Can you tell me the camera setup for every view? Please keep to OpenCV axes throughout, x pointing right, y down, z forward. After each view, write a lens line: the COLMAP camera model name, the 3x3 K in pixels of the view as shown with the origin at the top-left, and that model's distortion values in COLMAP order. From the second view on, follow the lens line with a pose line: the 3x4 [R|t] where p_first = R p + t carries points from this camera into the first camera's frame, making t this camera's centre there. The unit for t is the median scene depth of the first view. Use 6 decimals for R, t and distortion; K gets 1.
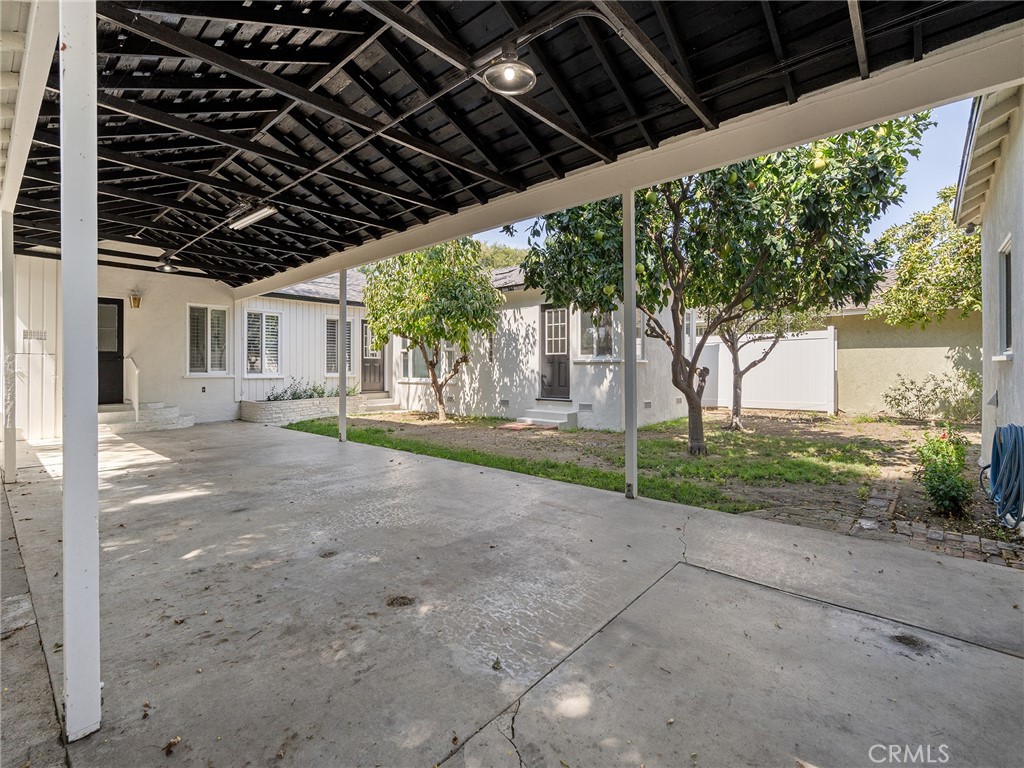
lens RADIAL K [[466.2, 0, 512.4], [0, 466.2, 376.0], [0, 0, 1]] dist [-0.011428, 0.002645]
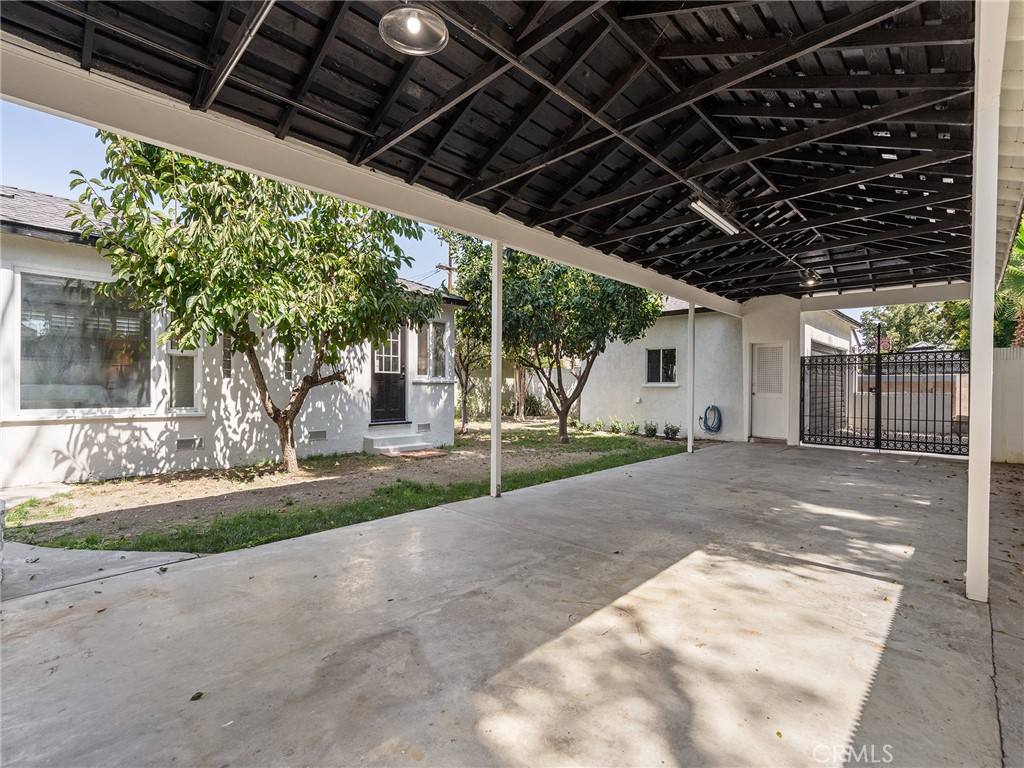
lens RADIAL K [[466.2, 0, 511.9], [0, 466.2, 385.9], [0, 0, 1]] dist [-0.011428, 0.002645]
pose [[0.057441, -0.002070, 0.998347, -0.800333], [0.002460, 0.999995, 0.001932, -0.022851], [-0.998346, 0.002345, 0.057445, 0.716291]]
